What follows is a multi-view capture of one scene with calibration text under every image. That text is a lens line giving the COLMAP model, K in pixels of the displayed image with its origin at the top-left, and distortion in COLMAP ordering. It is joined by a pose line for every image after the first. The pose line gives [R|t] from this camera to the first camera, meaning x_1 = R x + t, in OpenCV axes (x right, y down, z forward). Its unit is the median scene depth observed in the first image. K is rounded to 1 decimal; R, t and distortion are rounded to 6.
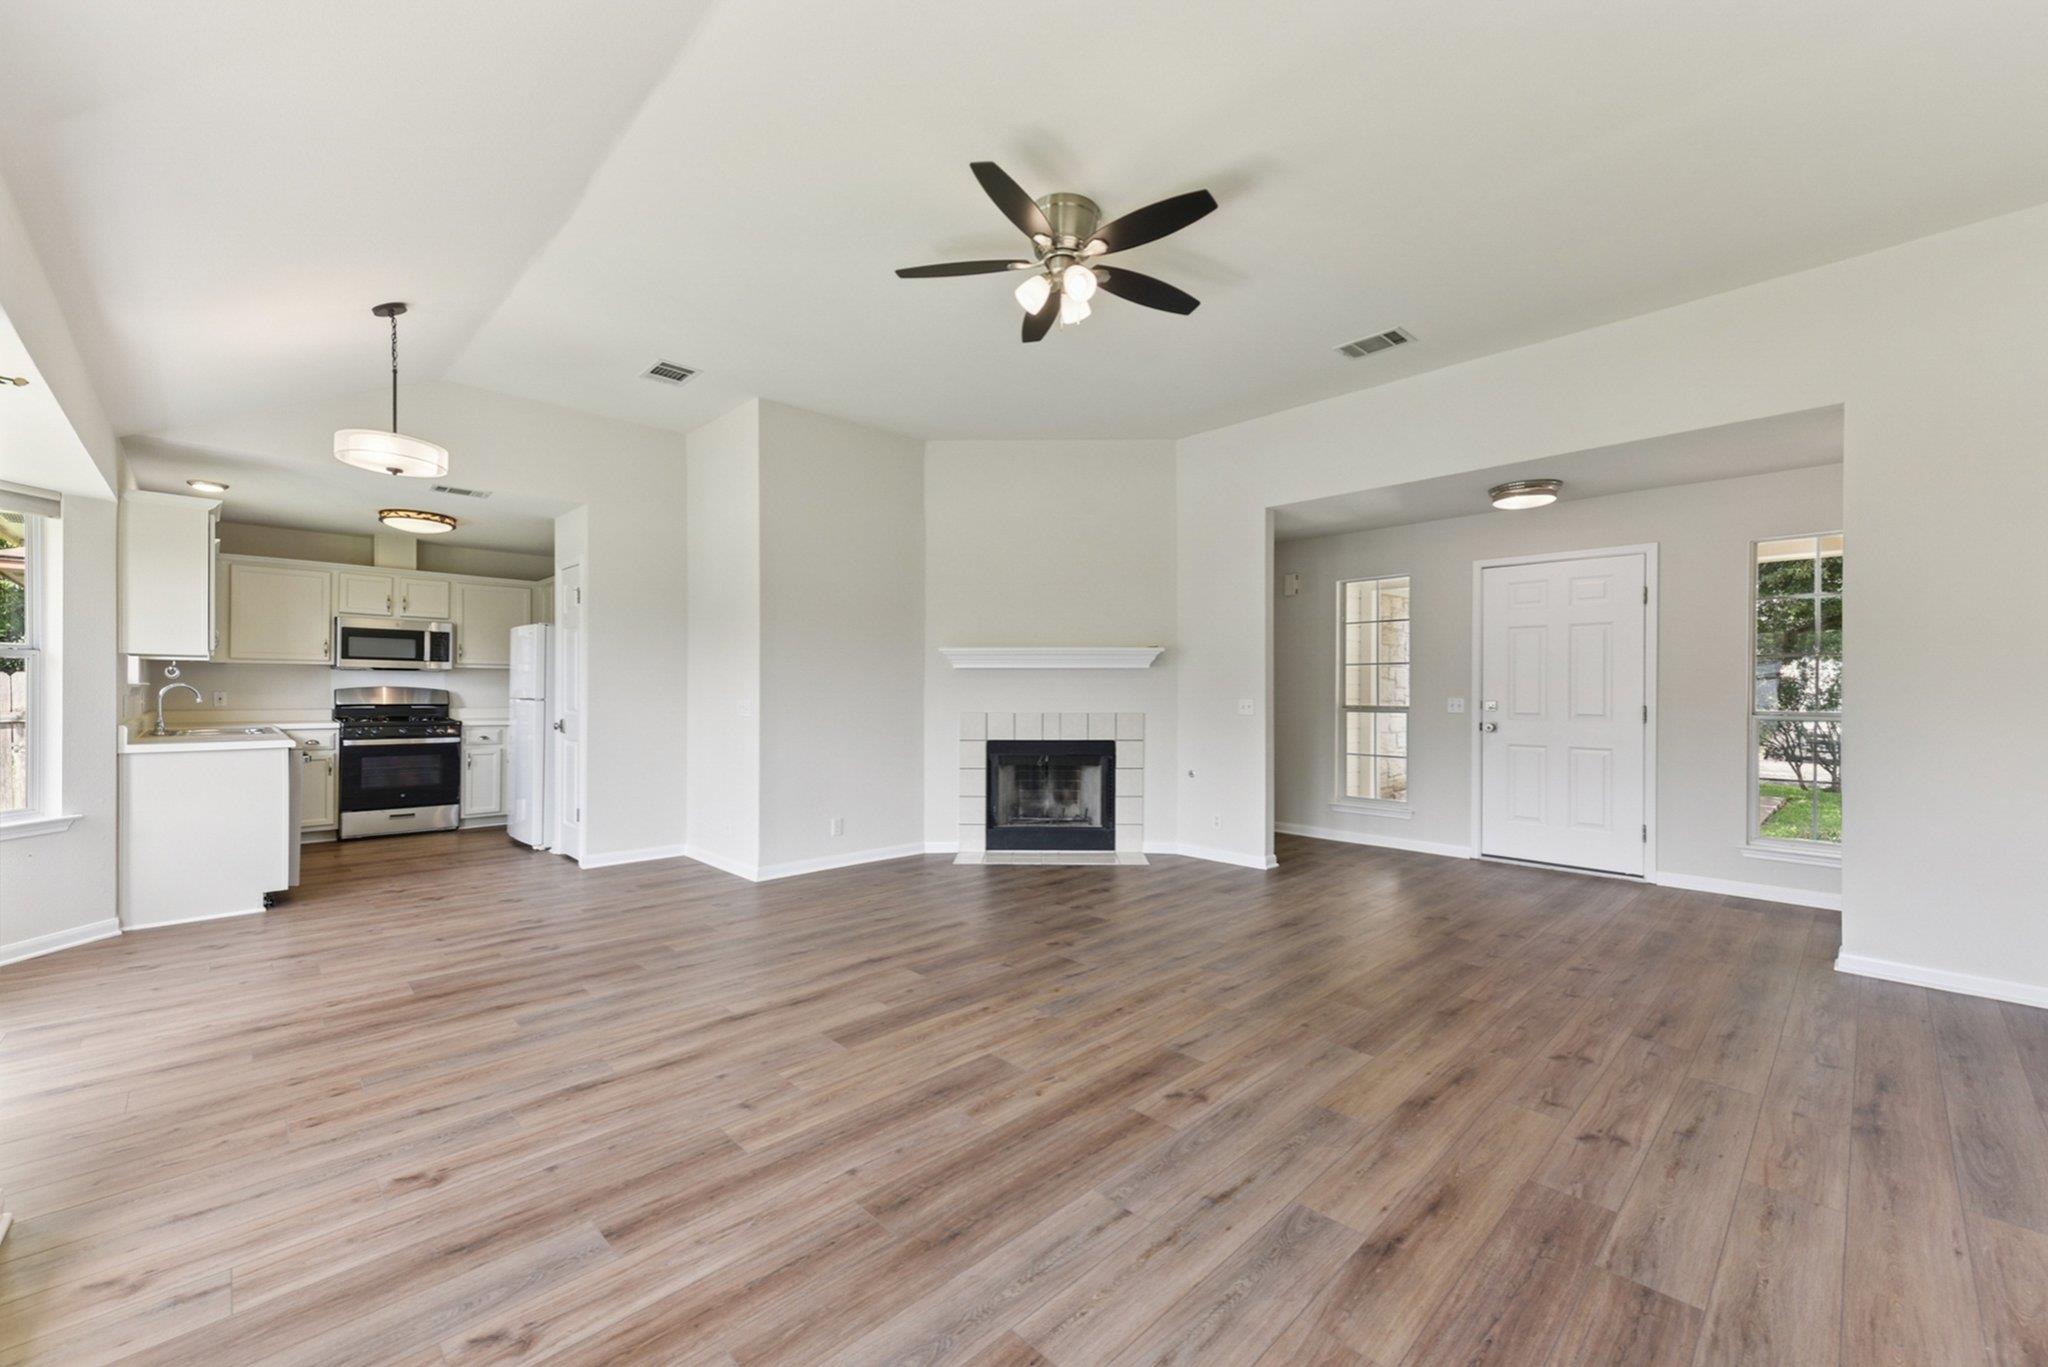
lens RADIAL K [[809.9, 0, 1034.8], [0, 809.9, 684.3], [0, 0, 1]] dist [0.013106, 0.000128]
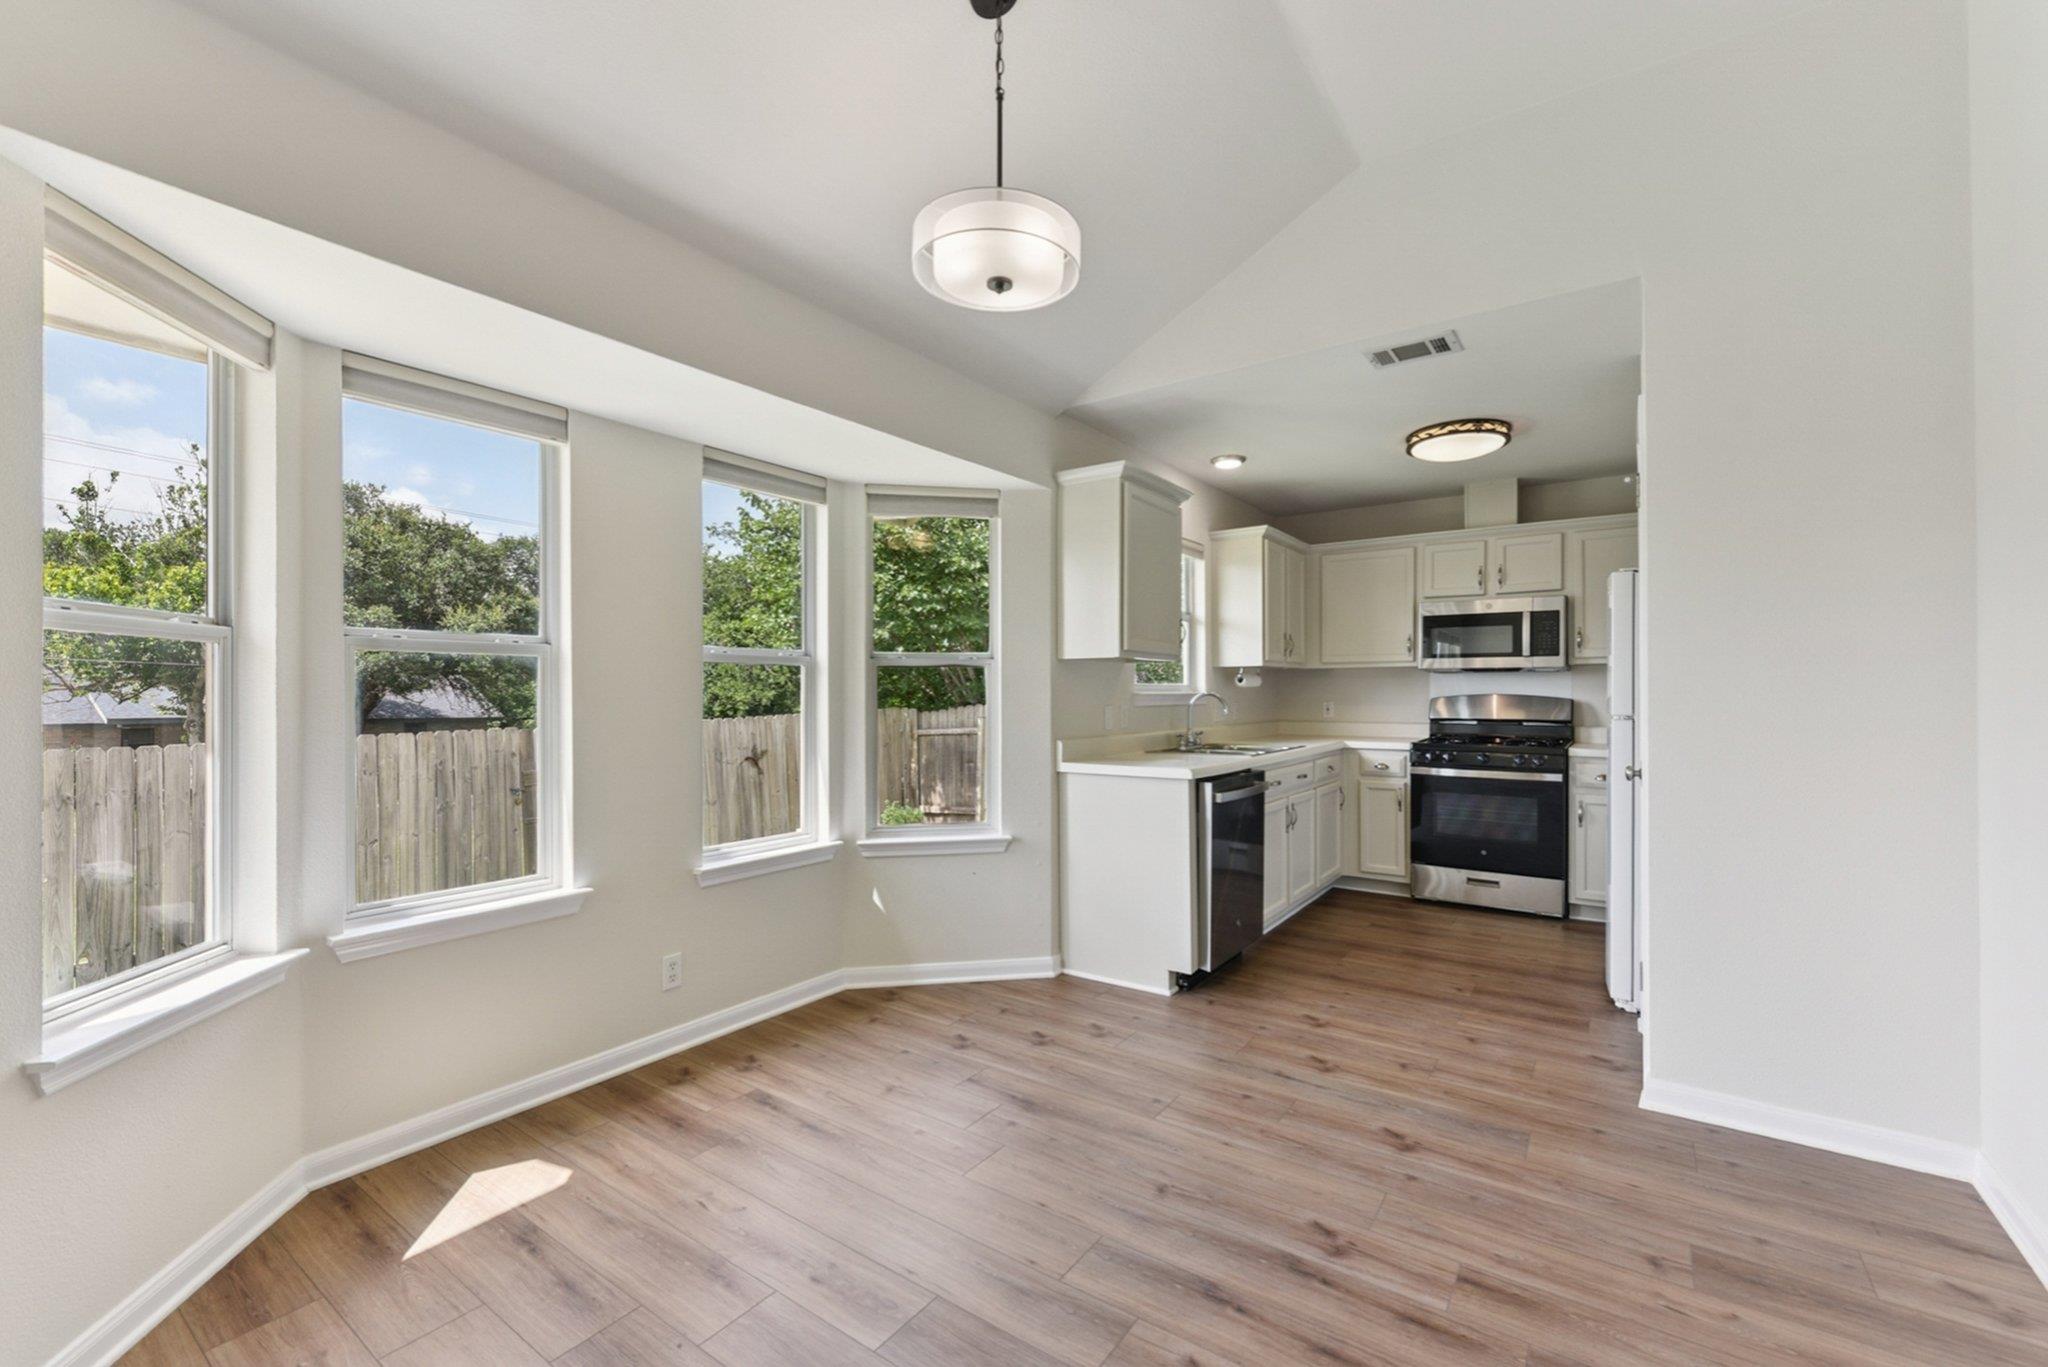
lens RADIAL K [[849.9, 0, 1024.4], [0, 849.9, 695.1], [0, 0, 1]] dist [0.000131, 0.000066]
pose [[0.164661, -0.004977, -0.986338, -0.131741], [0.008468, 0.999958, -0.003632, 0.002871], [0.986314, -0.007754, 0.164696, 0.501699]]
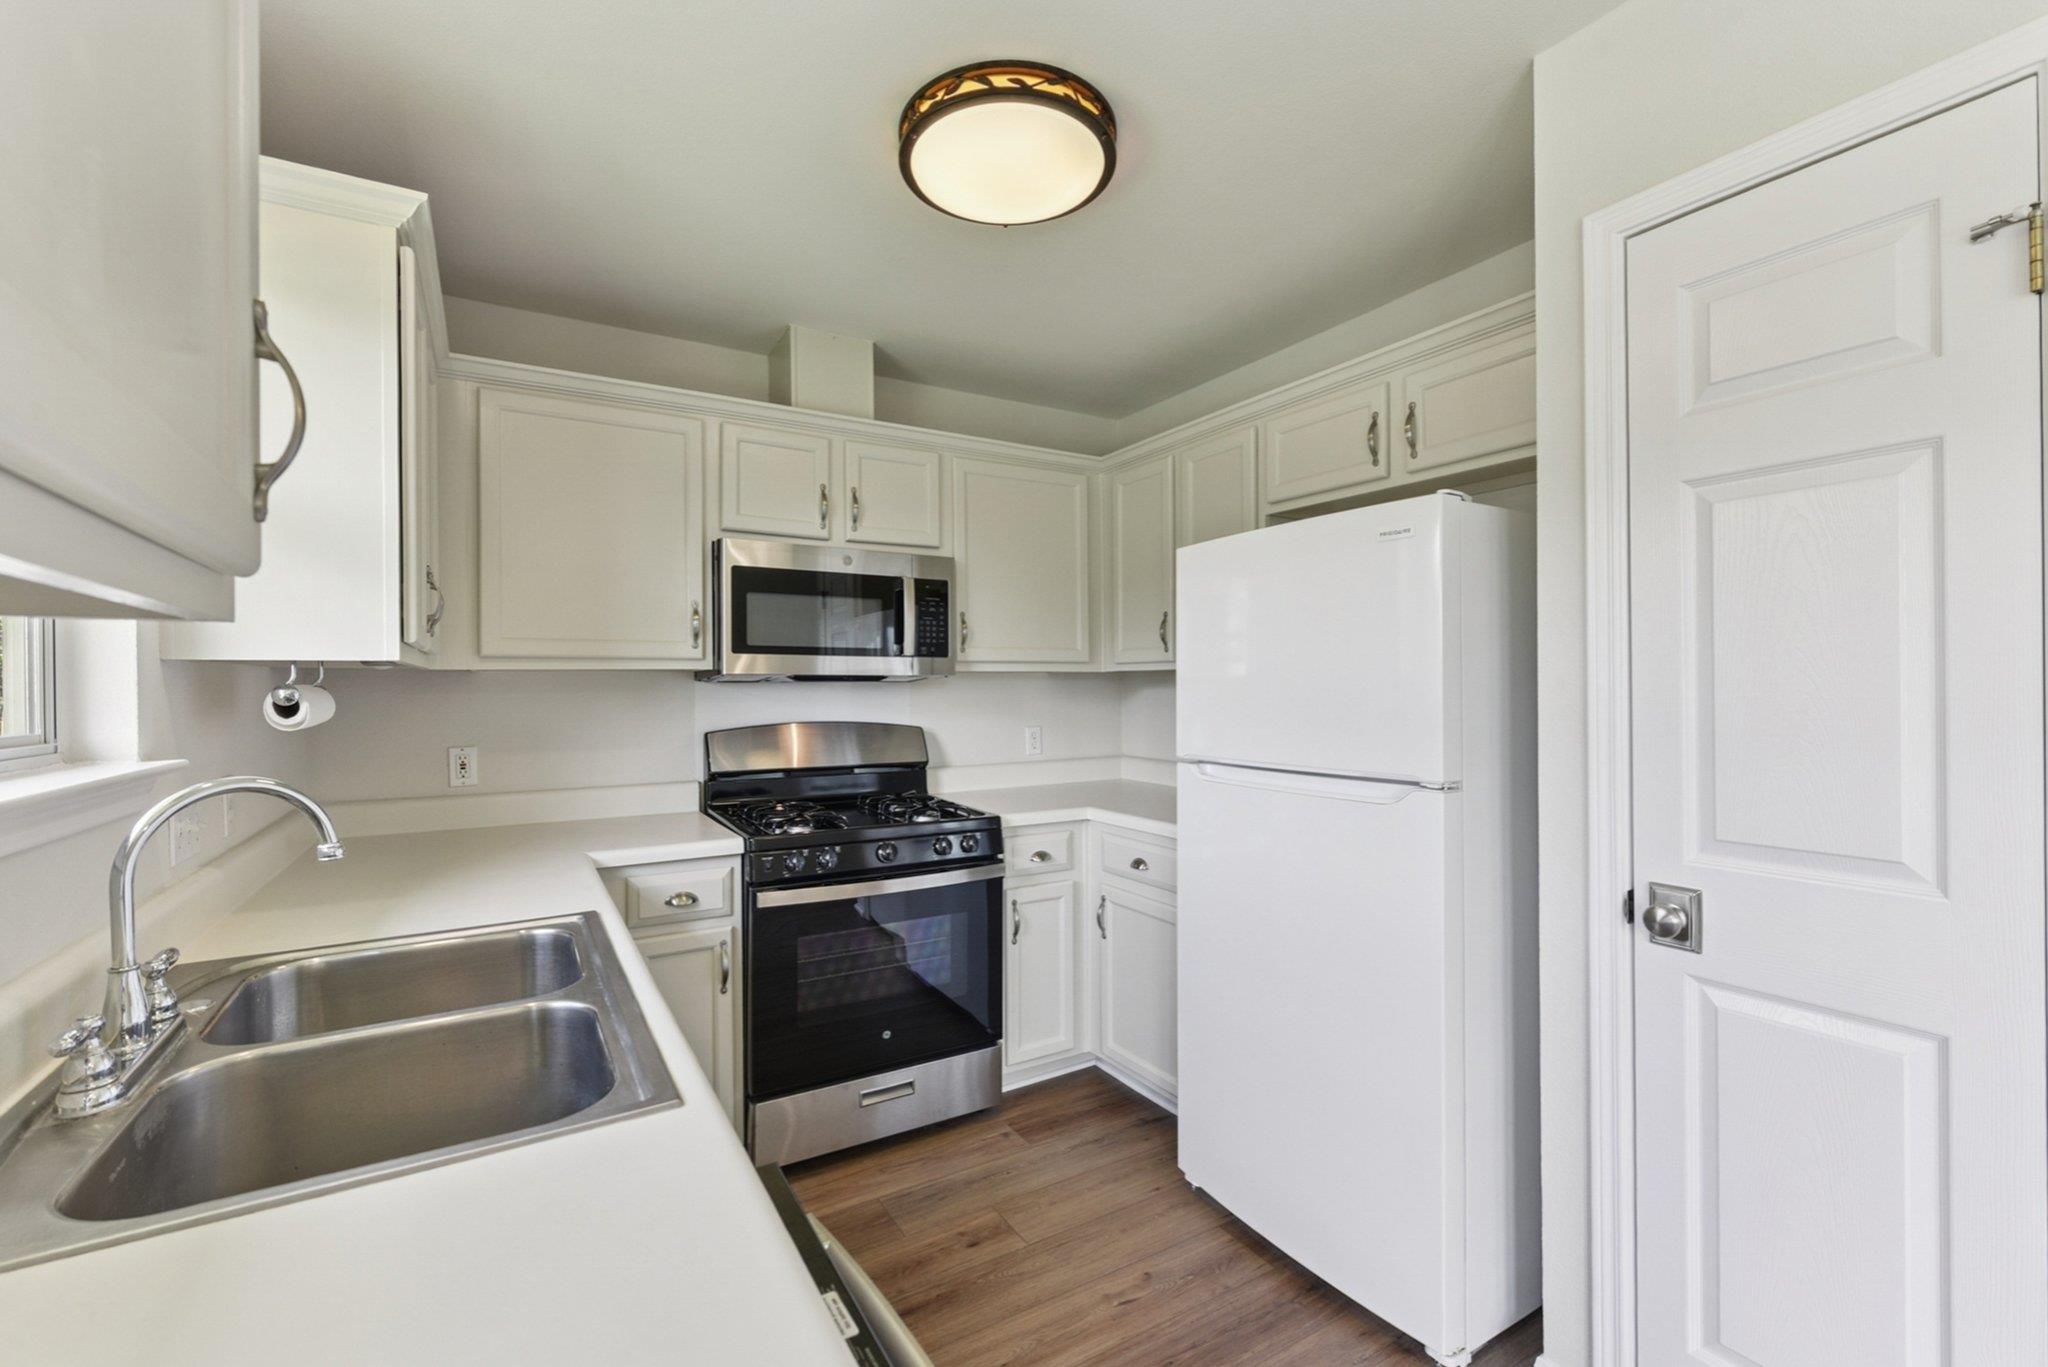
lens RADIAL K [[889.4, 0, 1044.0], [0, 889.4, 691.7], [0, 0, 1]] dist [0.018454, 0.000088]
pose [[0.972257, -0.015715, -0.233387, -0.616046], [0.017739, 0.999821, 0.006576, -0.013974], [0.233242, -0.010534, 0.972362, 0.641731]]
